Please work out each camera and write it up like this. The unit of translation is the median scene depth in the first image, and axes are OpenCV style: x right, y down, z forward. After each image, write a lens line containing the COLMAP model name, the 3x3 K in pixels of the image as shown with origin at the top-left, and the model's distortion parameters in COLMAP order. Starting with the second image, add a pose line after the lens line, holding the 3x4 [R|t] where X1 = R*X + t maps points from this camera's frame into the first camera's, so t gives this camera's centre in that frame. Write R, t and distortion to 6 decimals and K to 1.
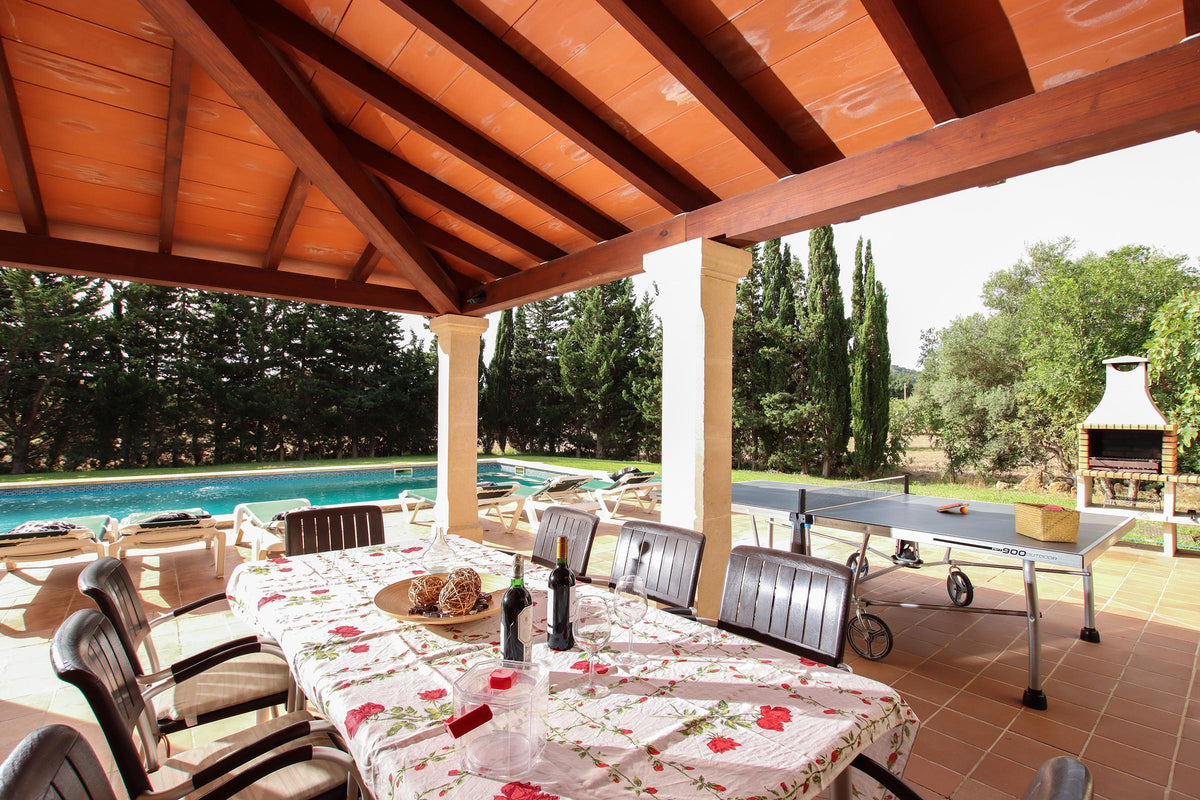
lens RADIAL K [[544.5, 0, 599.5], [0, 544.5, 388.7], [0, 0, 1]] dist [-0.018174, -0.001061]
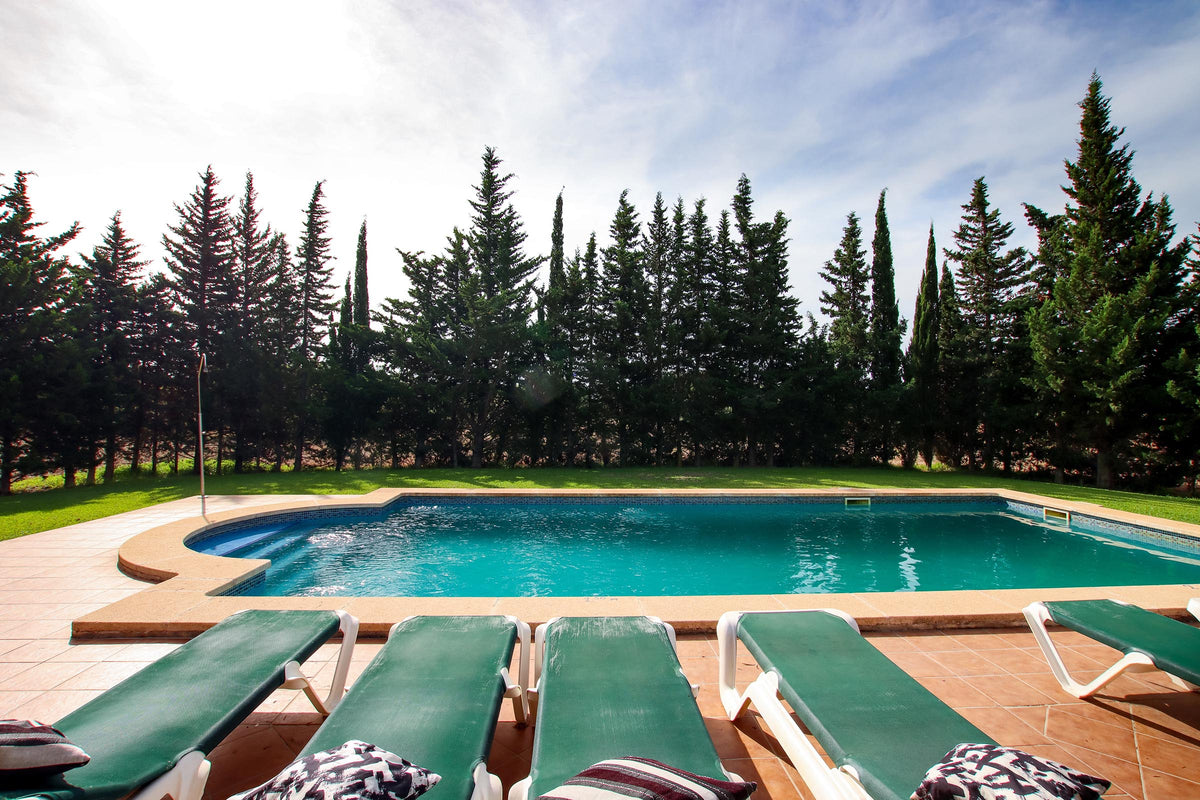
lens RADIAL K [[565.3, 0, 588.5], [0, 565.3, 408.7], [0, 0, 1]] dist [-0.027099, 0.002473]
pose [[0.793733, 0.001557, -0.608264, -0.124377], [0.020320, 0.999371, 0.029074, 0.004133], [0.607927, -0.035437, 0.793202, 0.141155]]
